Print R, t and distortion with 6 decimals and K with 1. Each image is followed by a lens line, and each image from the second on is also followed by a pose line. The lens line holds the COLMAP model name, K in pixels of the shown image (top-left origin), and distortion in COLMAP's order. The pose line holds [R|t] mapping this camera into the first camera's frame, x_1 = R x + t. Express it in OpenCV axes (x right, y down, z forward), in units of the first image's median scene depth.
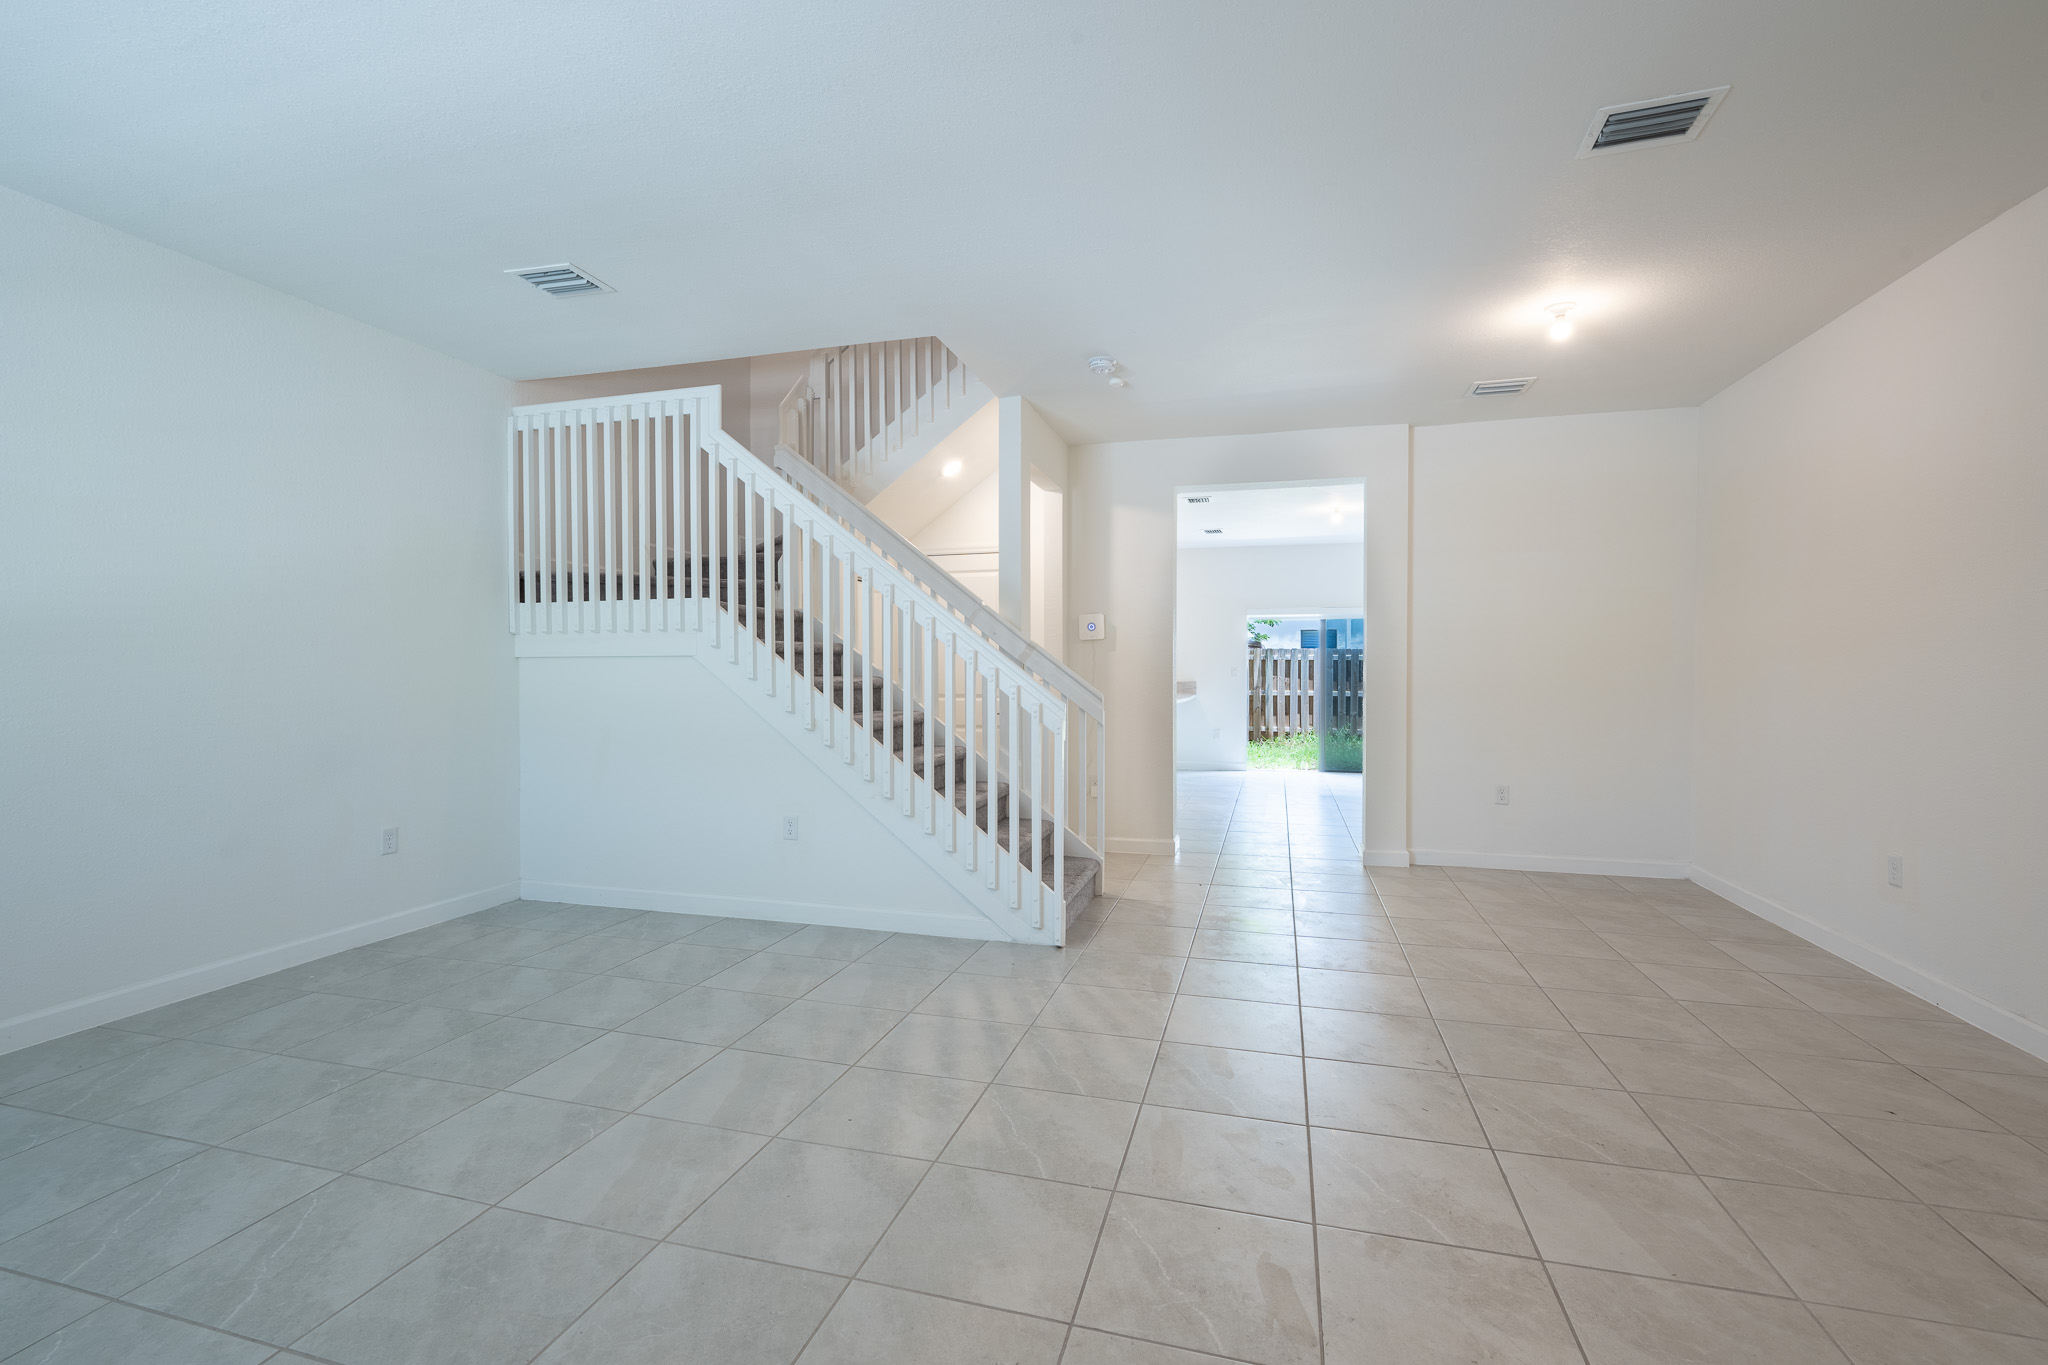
lens RADIAL K [[883.7, 0, 1014.9], [0, 883.7, 689.1], [0, 0, 1]] dist [0.002113, -0.001937]
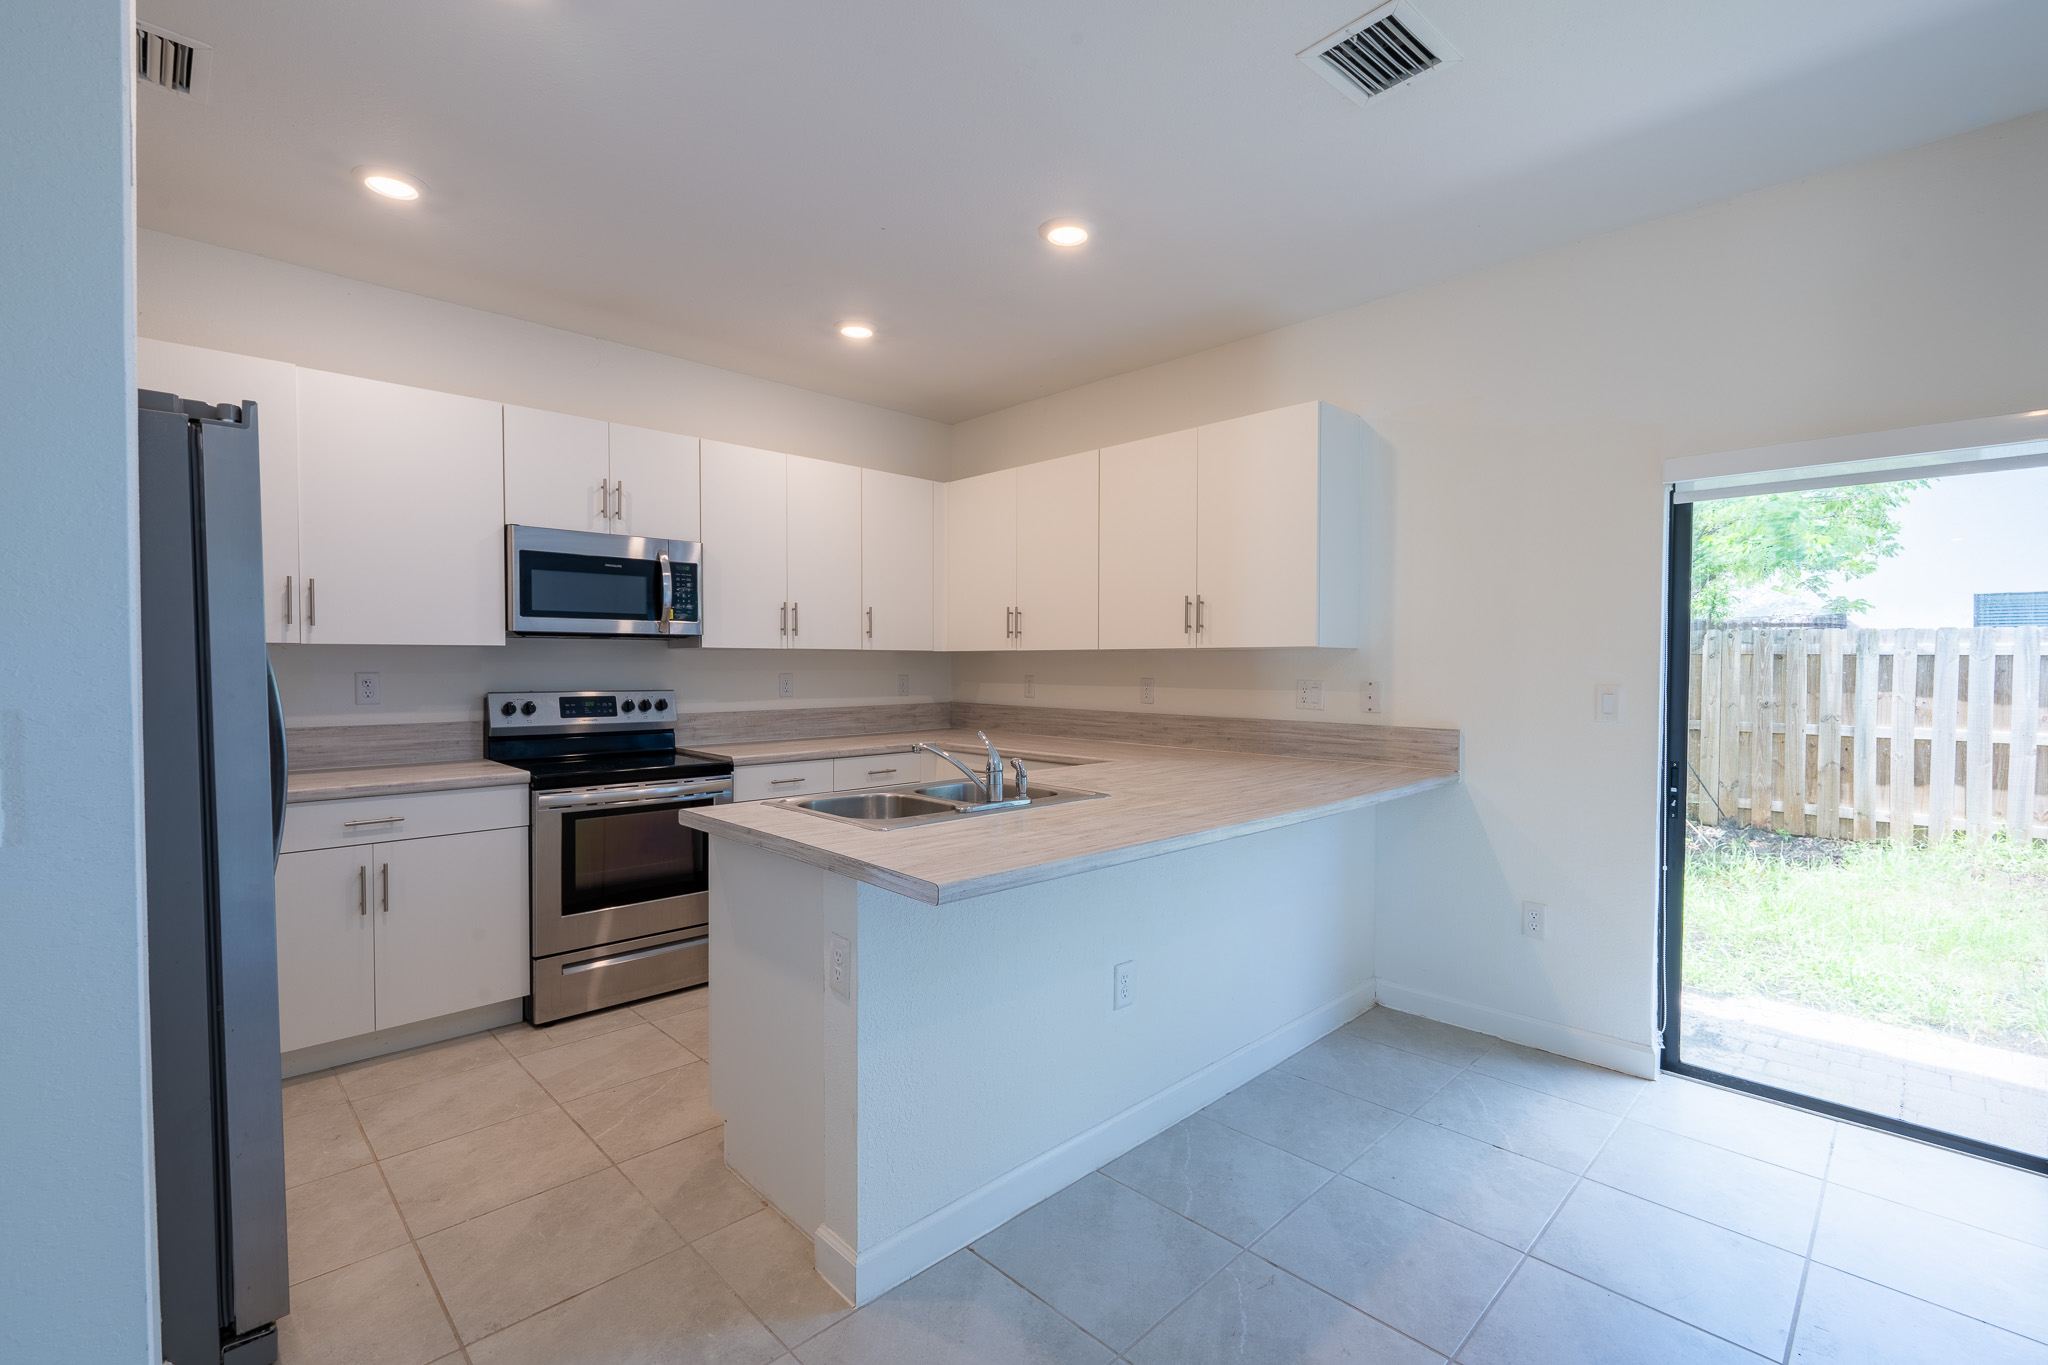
lens RADIAL K [[883.7, 0, 1025.8], [0, 883.7, 681.6], [0, 0, 1]] dist [0.002113, -0.001937]
pose [[0.882644, 0.017300, -0.469723, 0.086856], [-0.016396, 0.999847, 0.006017, -0.010618], [0.469756, 0.002390, 0.882793, 0.288698]]
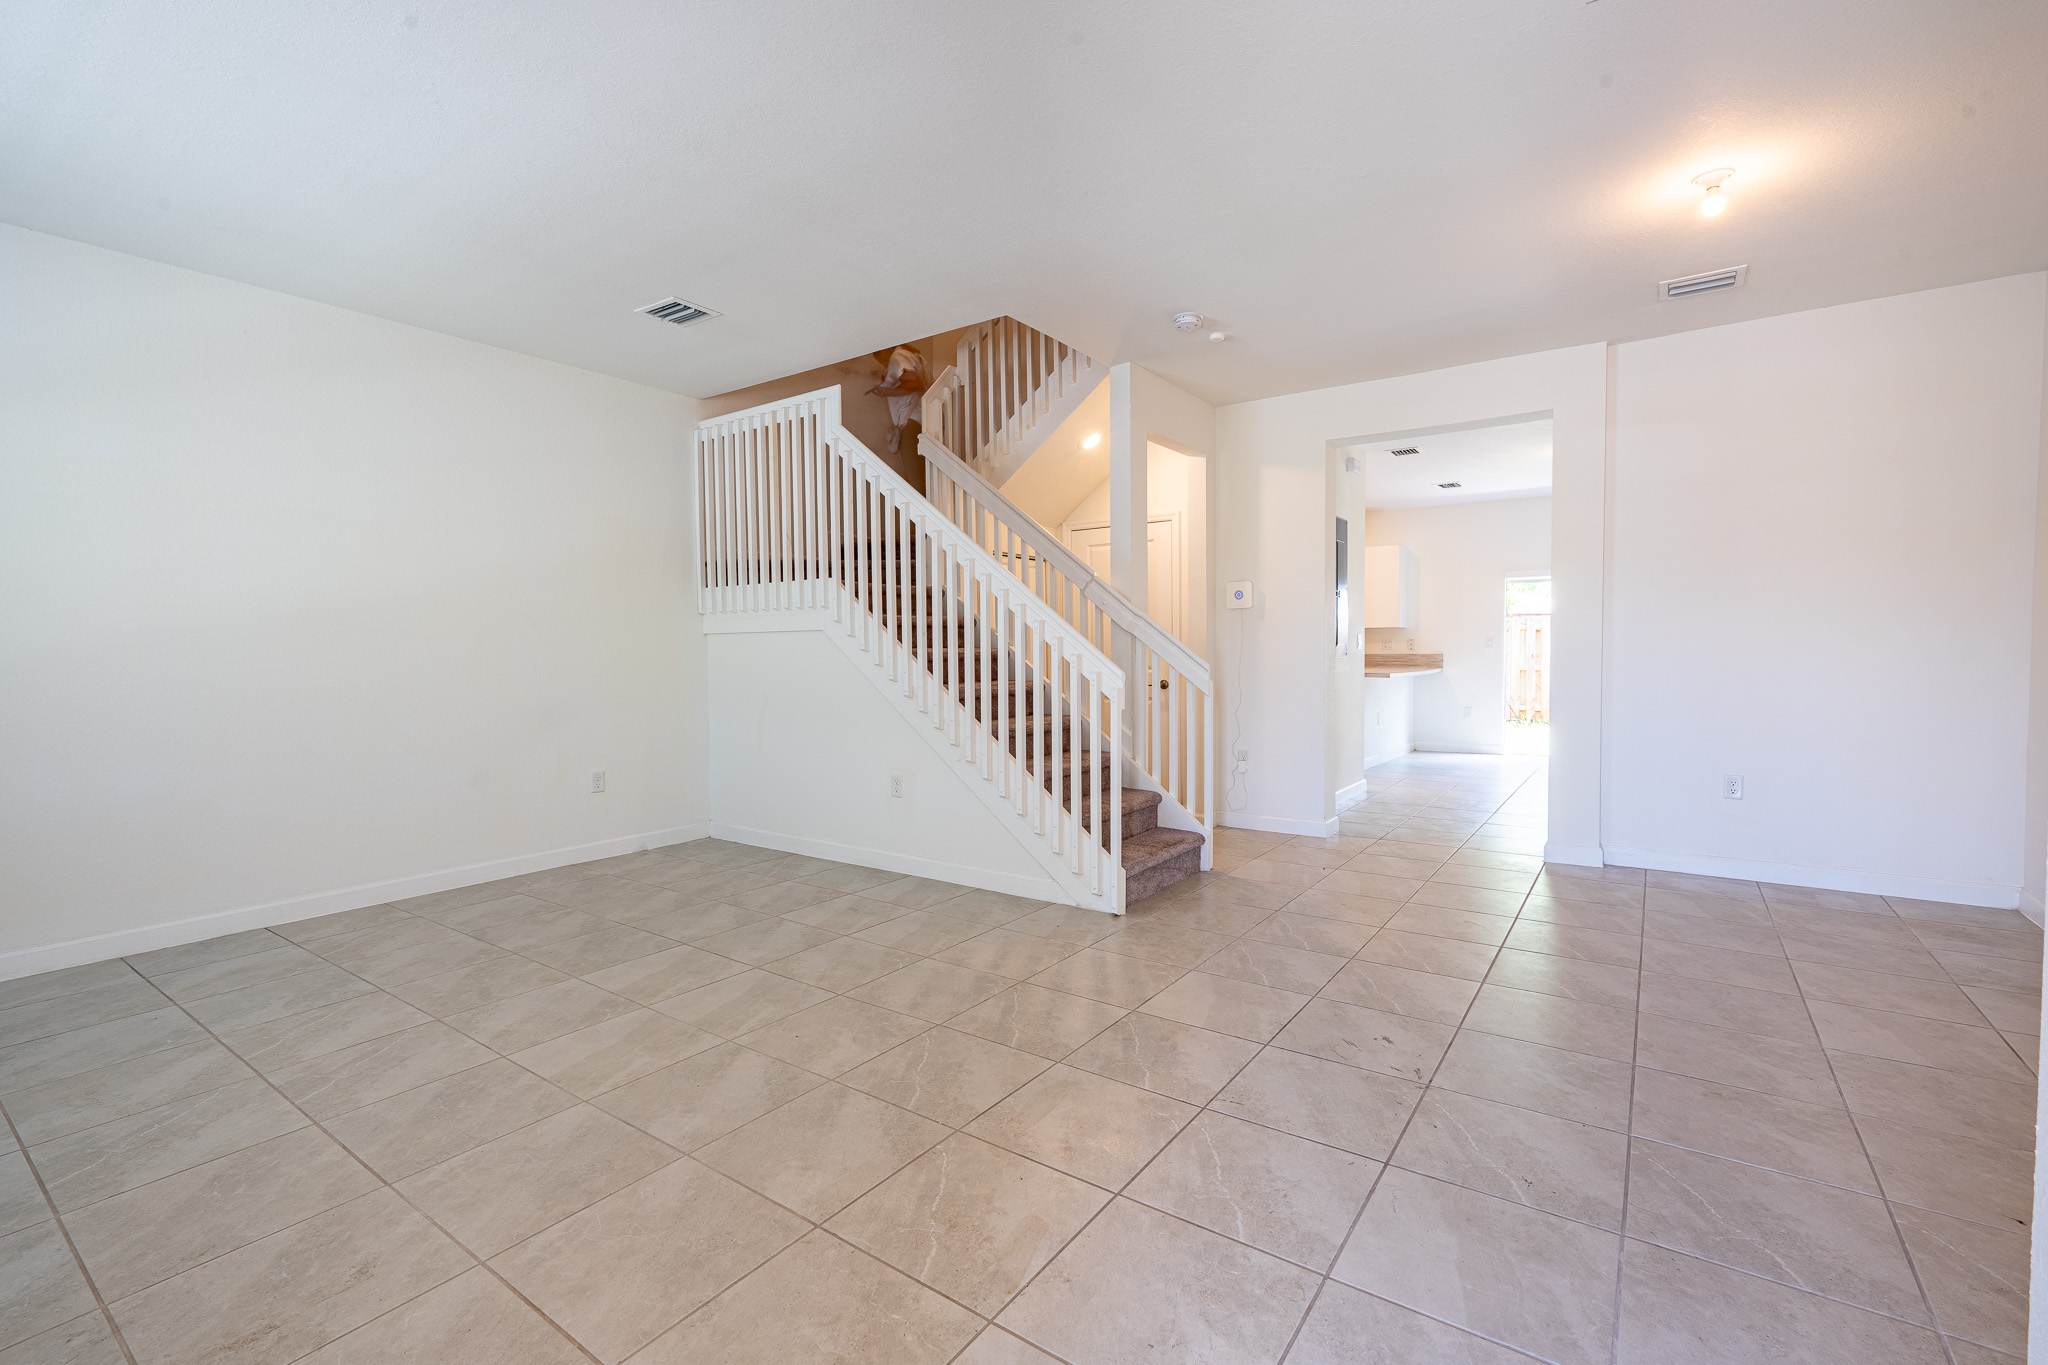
lens RADIAL K [[883.7, 0, 1023.5], [0, 883.7, 682.7], [0, 0, 1]] dist [0.002113, -0.001937]
pose [[0.943391, 0.004361, -0.331653, 0.284119], [0.001296, 0.999857, 0.016834, 0.012501], [0.331680, -0.016311, 0.943251, 0.027870]]
